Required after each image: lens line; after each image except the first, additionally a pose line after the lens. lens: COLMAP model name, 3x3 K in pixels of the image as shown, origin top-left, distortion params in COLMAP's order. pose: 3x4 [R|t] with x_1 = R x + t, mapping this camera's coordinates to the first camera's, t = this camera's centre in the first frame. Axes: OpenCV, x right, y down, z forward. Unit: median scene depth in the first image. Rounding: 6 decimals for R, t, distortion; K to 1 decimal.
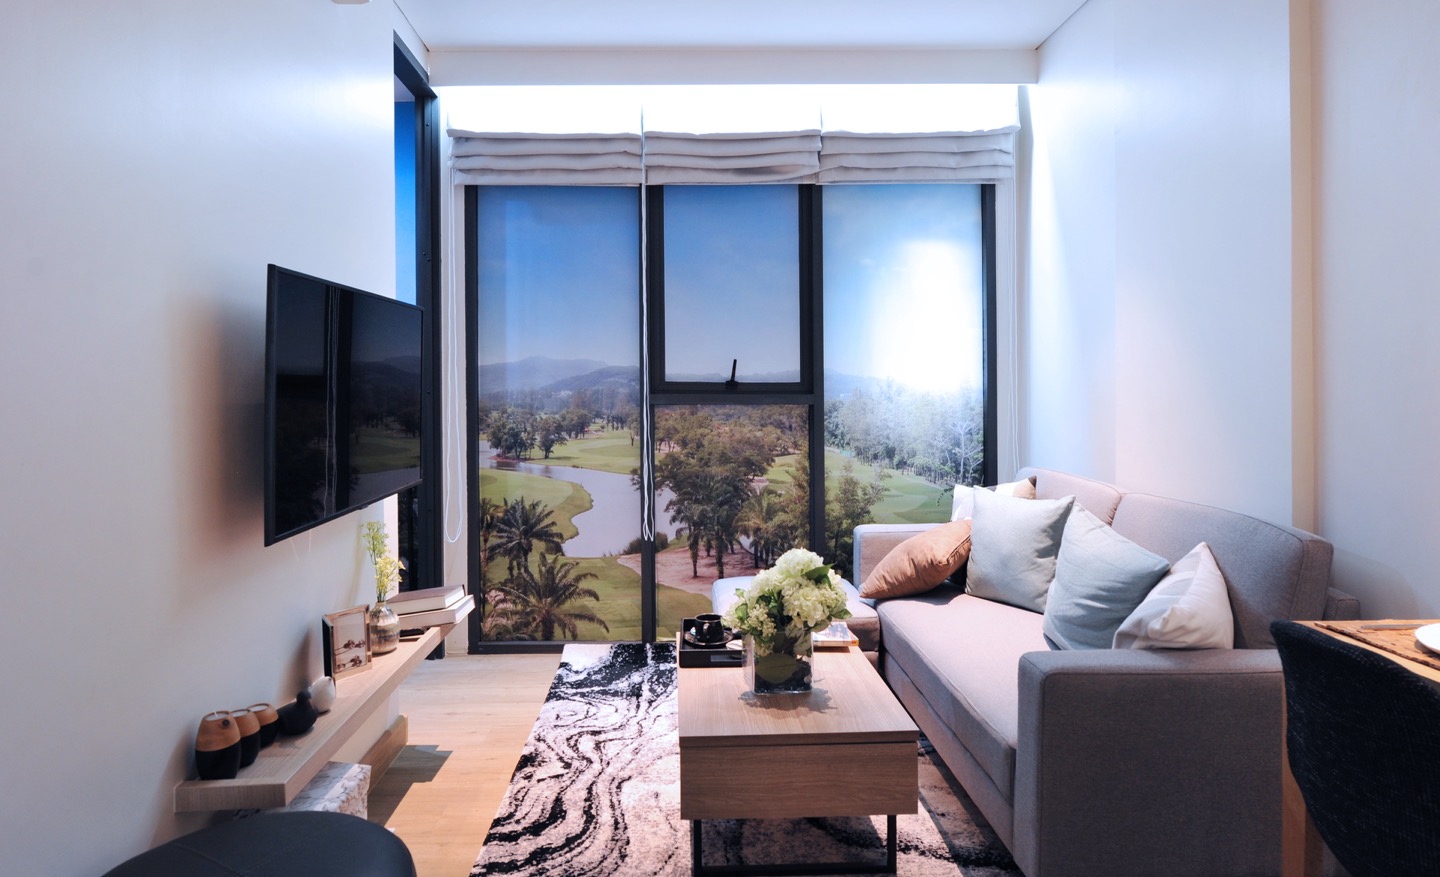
lens RADIAL K [[818.9, 0, 598.0], [0, 818.9, 389.5], [0, 0, 1]] dist [0.004527, -0.003048]
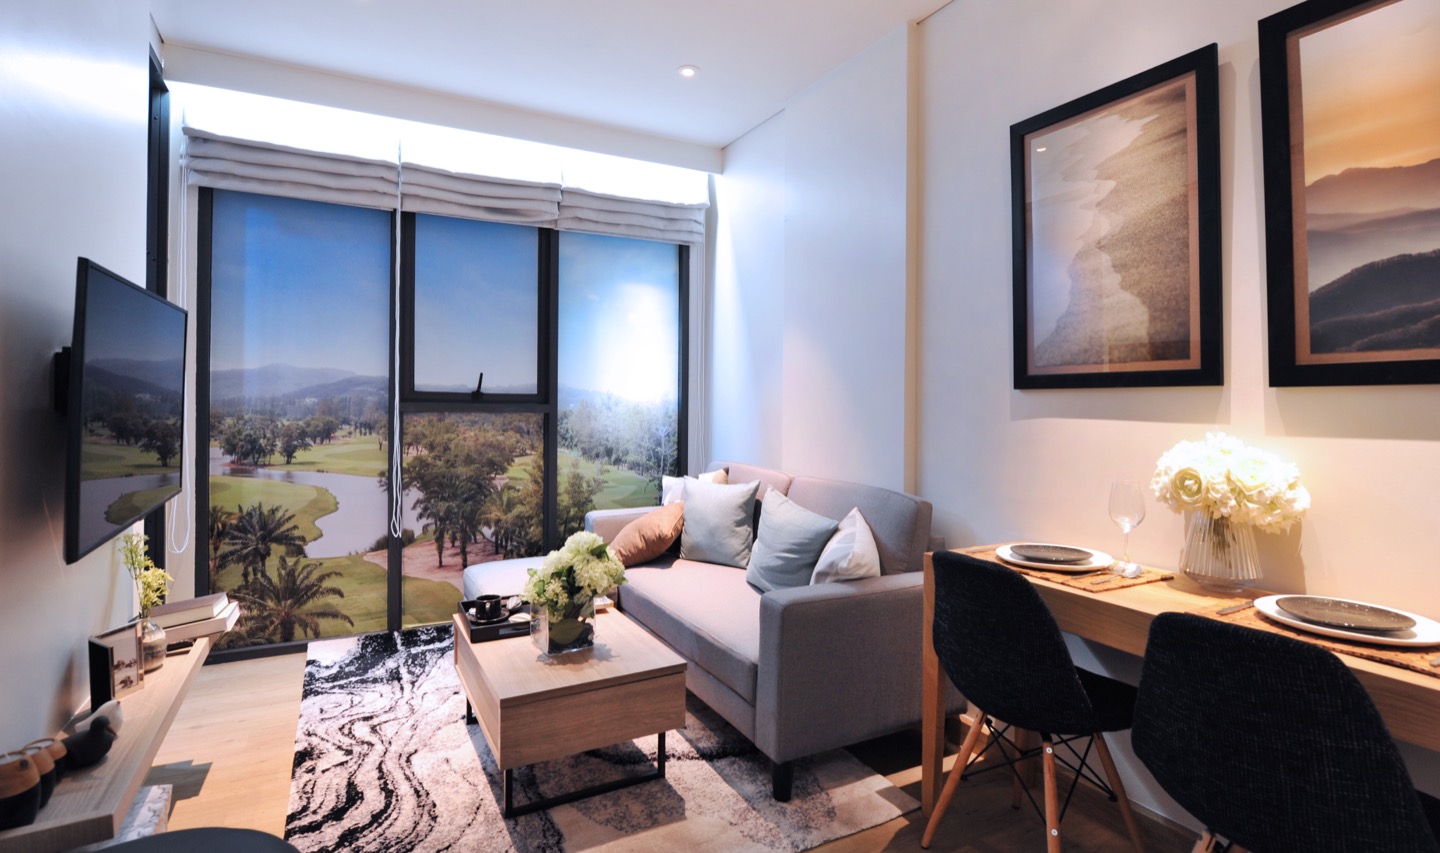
lens RADIAL K [[737.8, 0, 598.0], [0, 737.8, 395.3], [0, 0, 1]] dist [-0.000524, -0.002194]
pose [[0.901067, 0.016803, 0.433355, -0.148822], [-0.014358, 0.999857, -0.008915, 0.001392], [-0.433443, 0.001811, 0.901179, 0.000849]]
